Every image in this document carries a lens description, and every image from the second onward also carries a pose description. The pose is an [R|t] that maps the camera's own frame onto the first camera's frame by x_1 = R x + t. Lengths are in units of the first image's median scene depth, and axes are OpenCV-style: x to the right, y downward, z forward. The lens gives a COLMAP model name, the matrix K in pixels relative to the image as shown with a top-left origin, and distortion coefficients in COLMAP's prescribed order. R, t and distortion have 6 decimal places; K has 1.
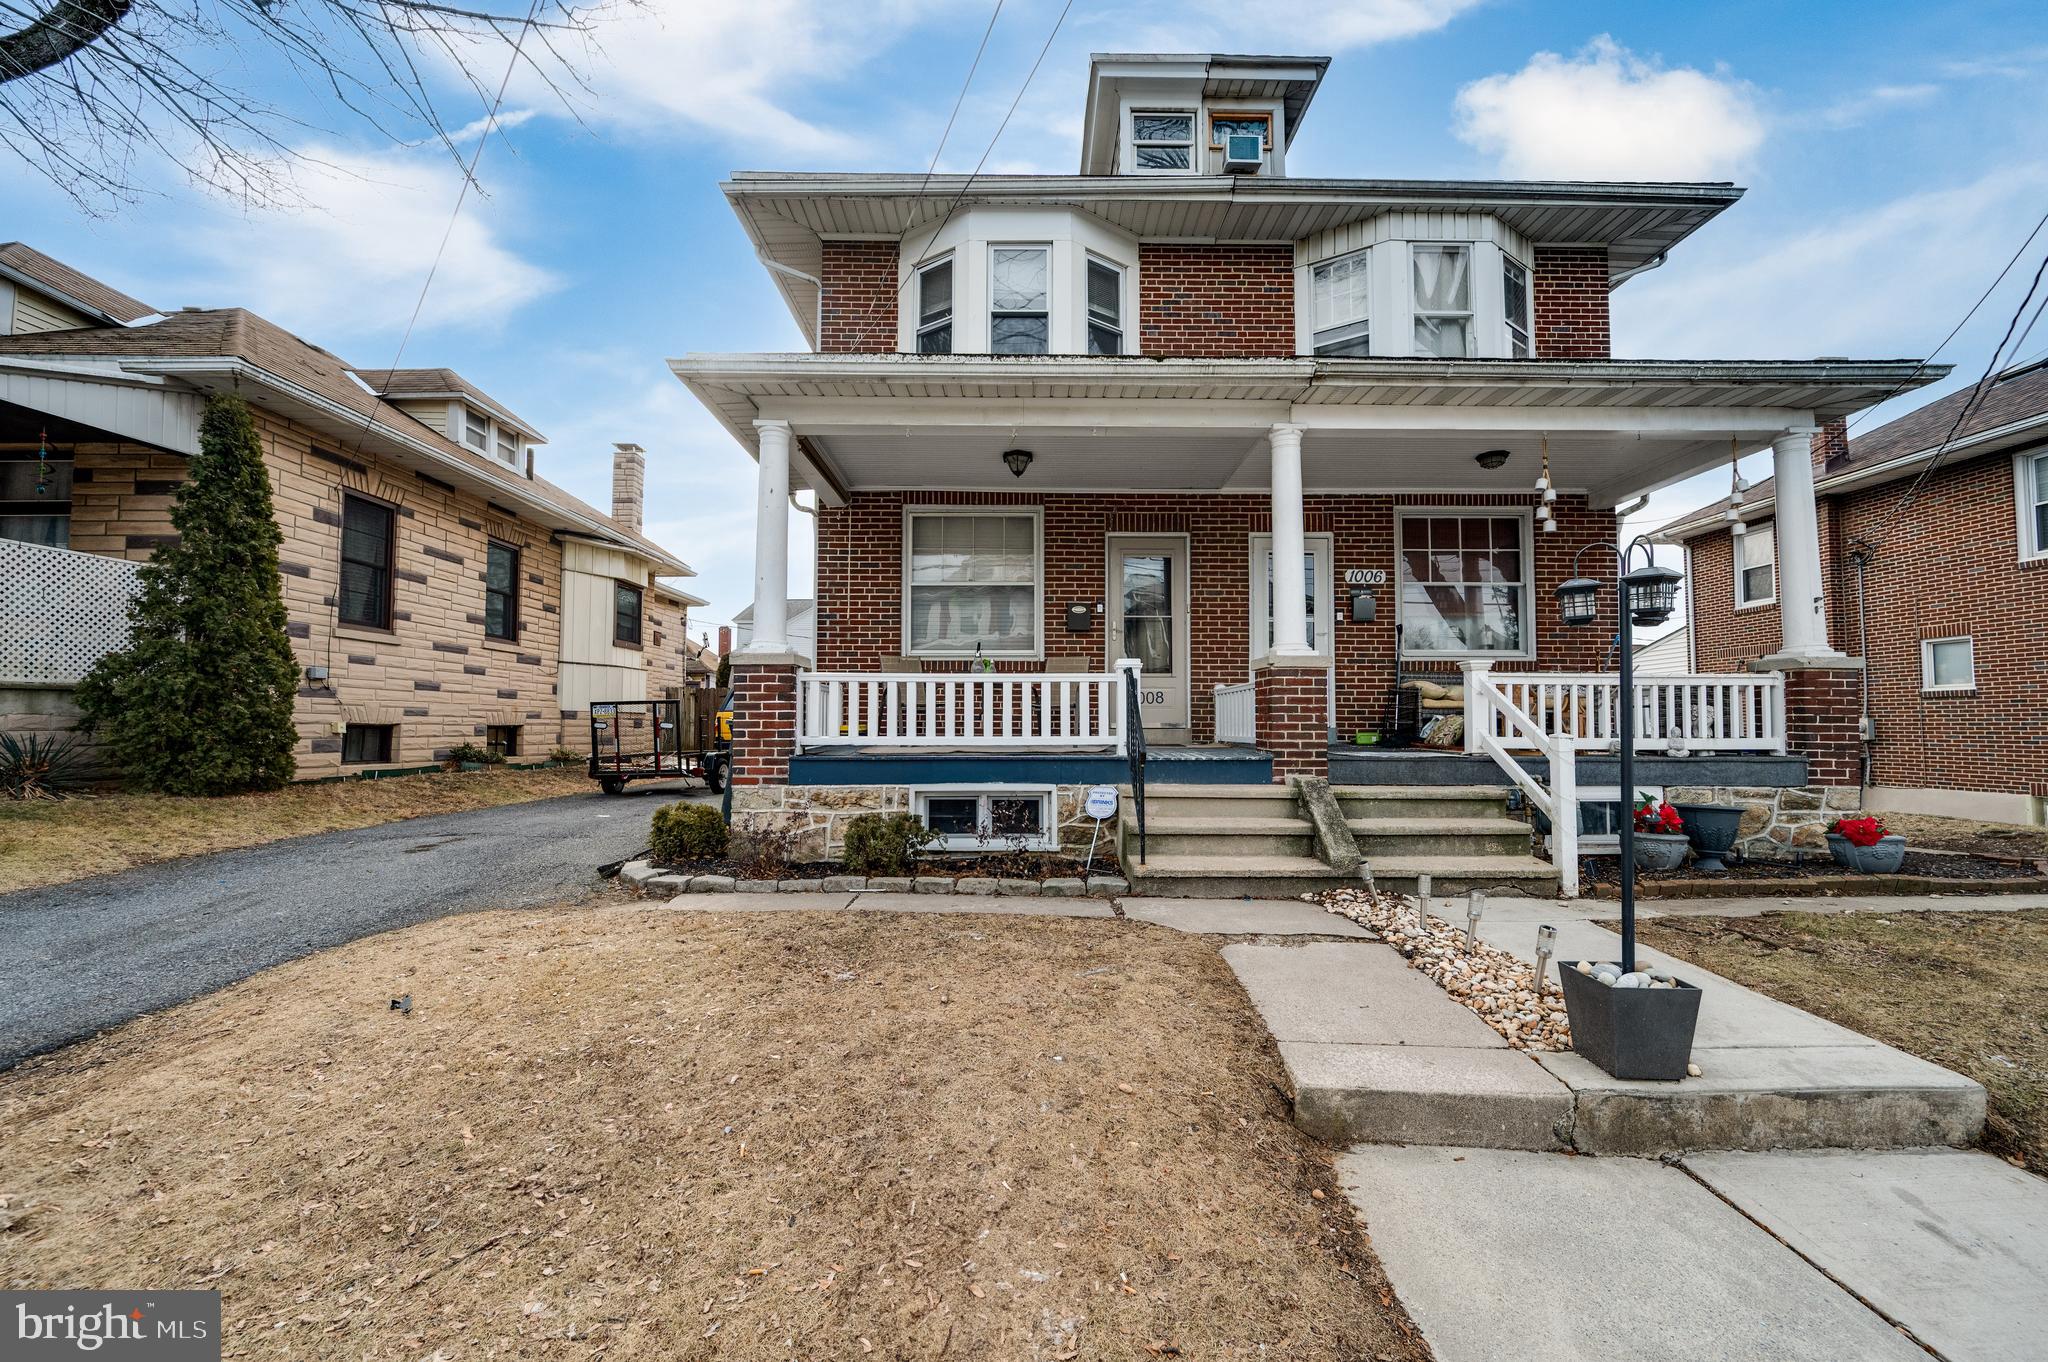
lens RADIAL K [[819.6, 0, 1034.7], [0, 819.6, 680.9], [0, 0, 1]] dist [-0.001508, -0.000133]
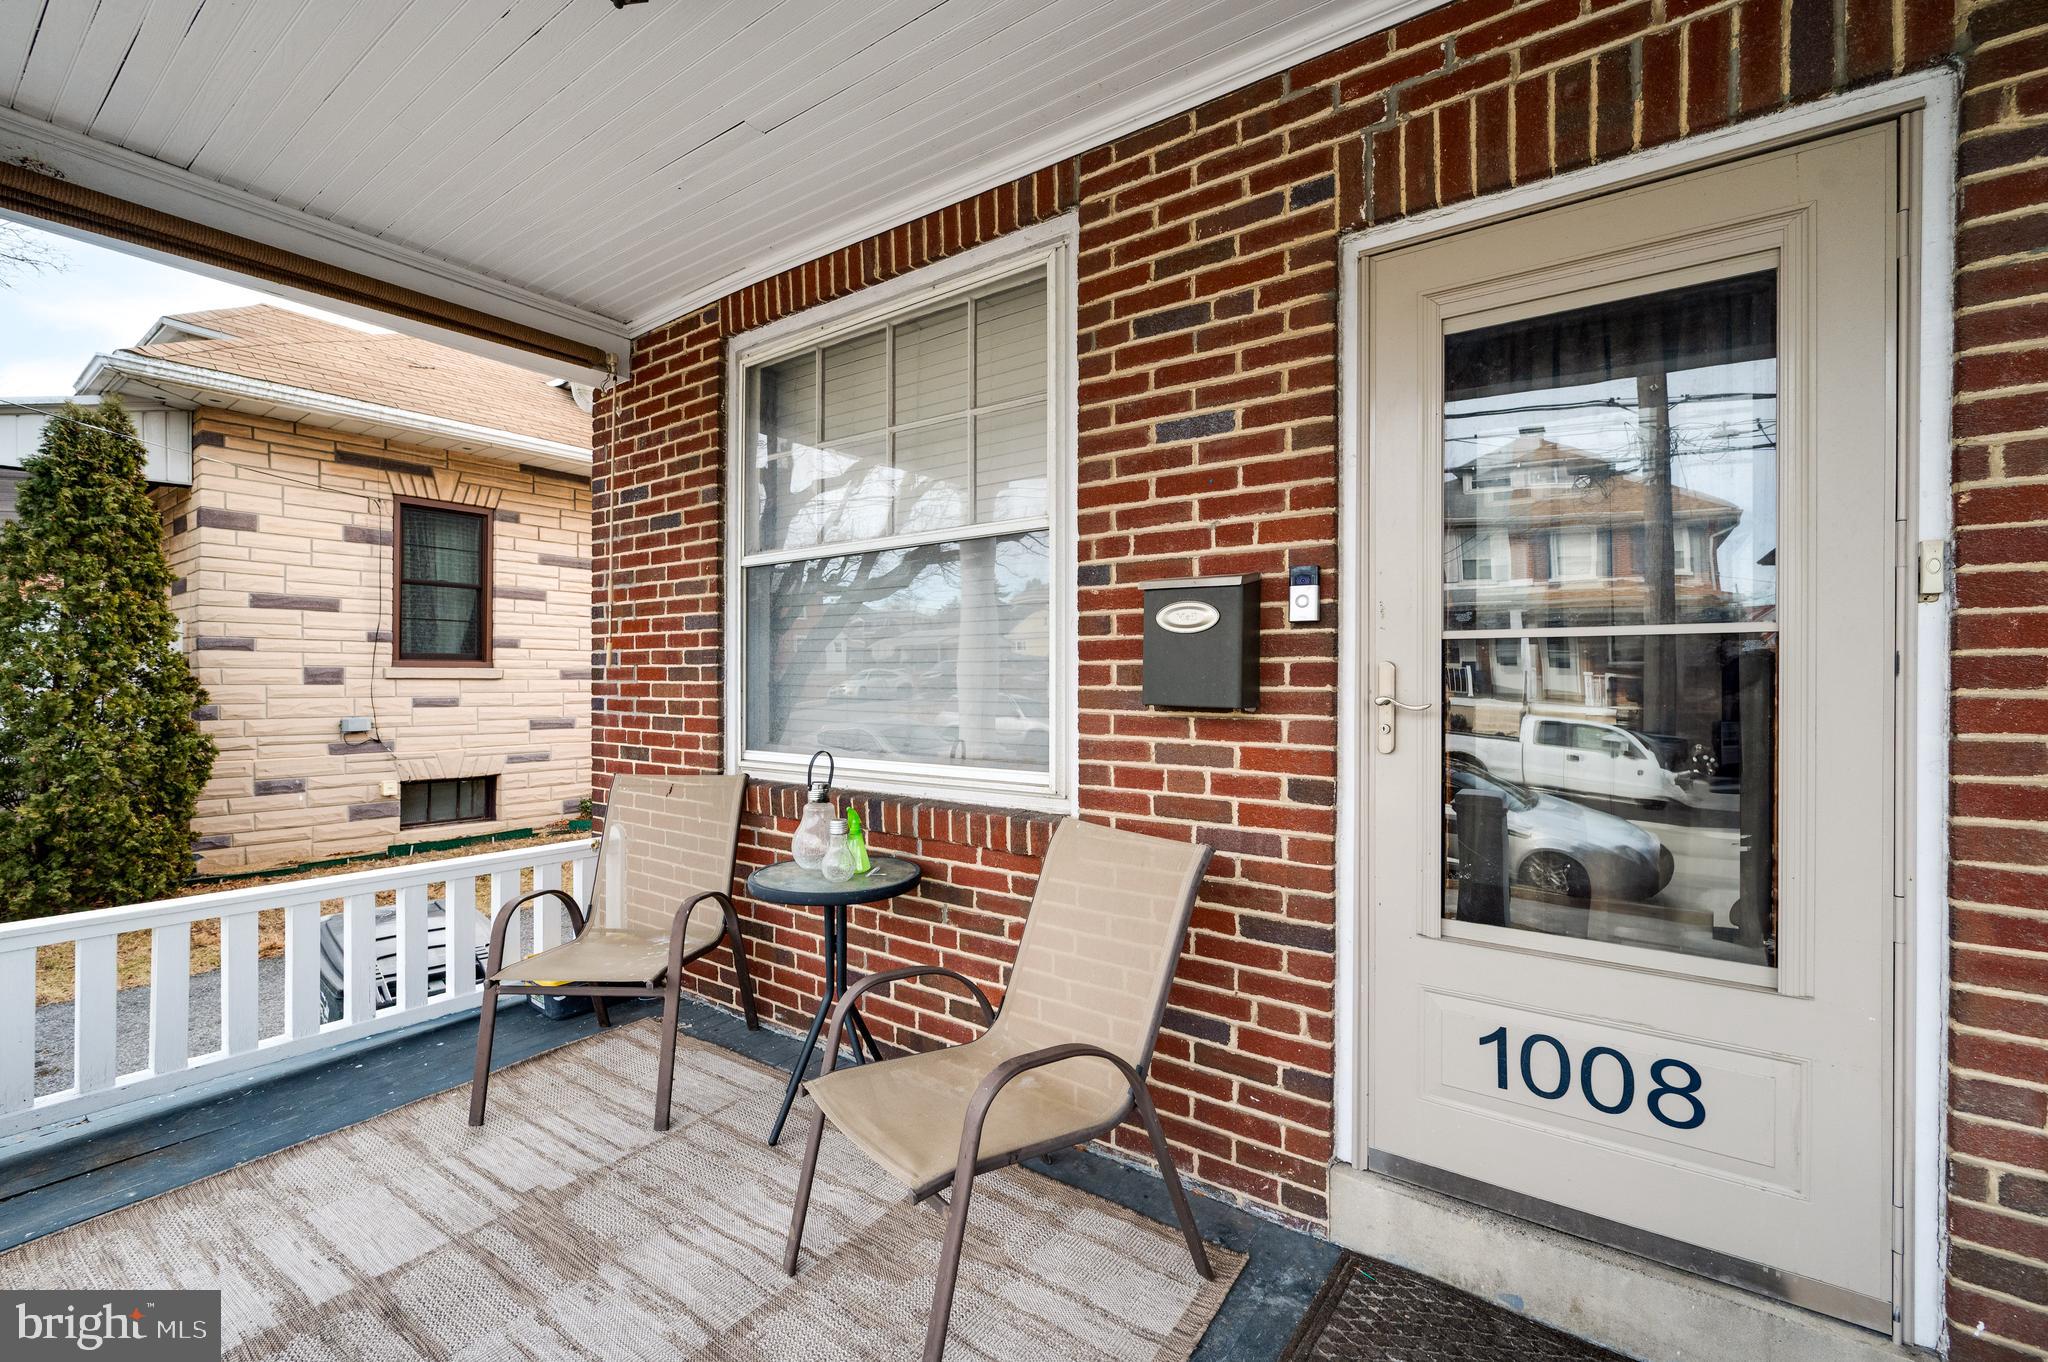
lens RADIAL K [[792.5, 0, 1020.1], [0, 792.5, 664.4], [0, 0, 1]] dist [-0.000835, -0.000105]
pose [[0.767423, 0.005033, -0.641122, 0.158572], [0.022723, 0.999127, 0.035043, -0.083253], [0.640739, -0.041461, 0.766639, 0.809530]]
